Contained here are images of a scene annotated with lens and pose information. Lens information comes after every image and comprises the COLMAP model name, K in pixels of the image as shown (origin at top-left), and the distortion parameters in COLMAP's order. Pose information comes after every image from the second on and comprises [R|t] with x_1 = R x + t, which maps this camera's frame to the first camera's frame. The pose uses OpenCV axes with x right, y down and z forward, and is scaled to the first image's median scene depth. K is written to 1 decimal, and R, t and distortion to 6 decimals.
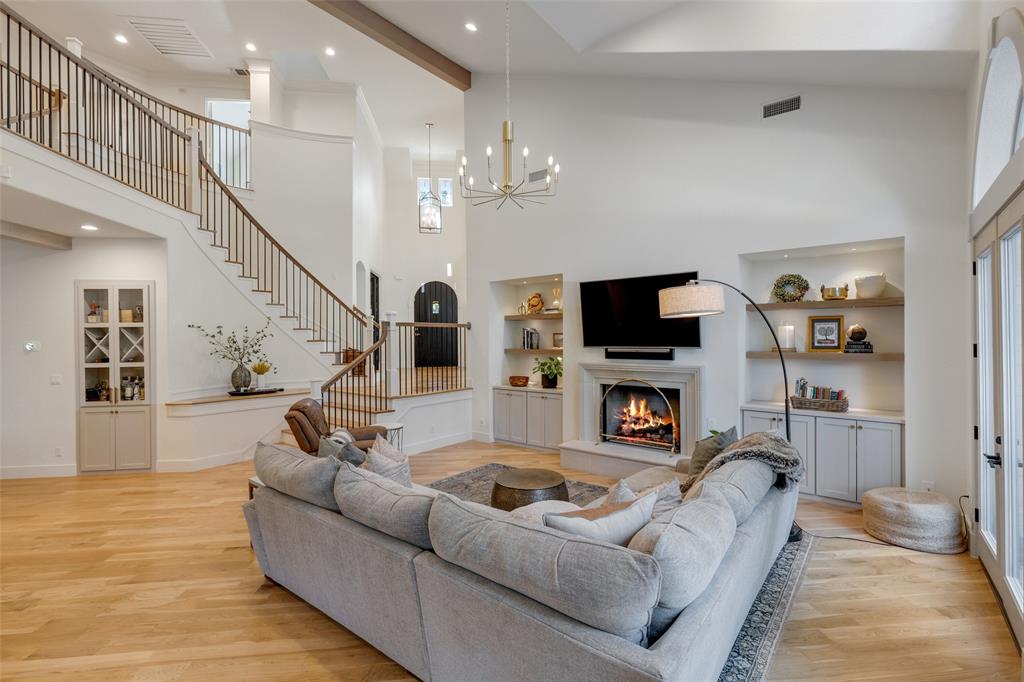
lens RADIAL K [[450.1, 0, 512.9], [0, 450.1, 336.7], [0, 0, 1]] dist [-0.000130, -0.000160]
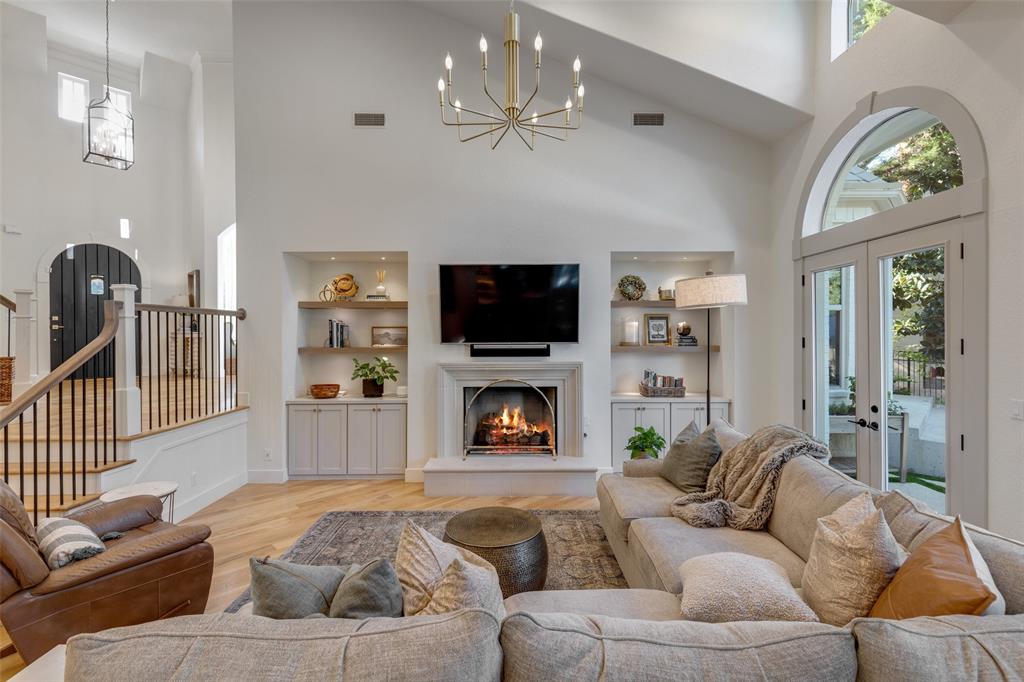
lens RADIAL K [[461.6, 0, 515.7], [0, 461.6, 333.6], [0, 0, 1]] dist [0.002061, -0.000221]
pose [[0.776632, 0.003806, 0.629943, -0.284874], [-0.003467, 0.999992, -0.001767, 0.006083], [-0.629945, -0.000812, 0.776639, 0.277871]]
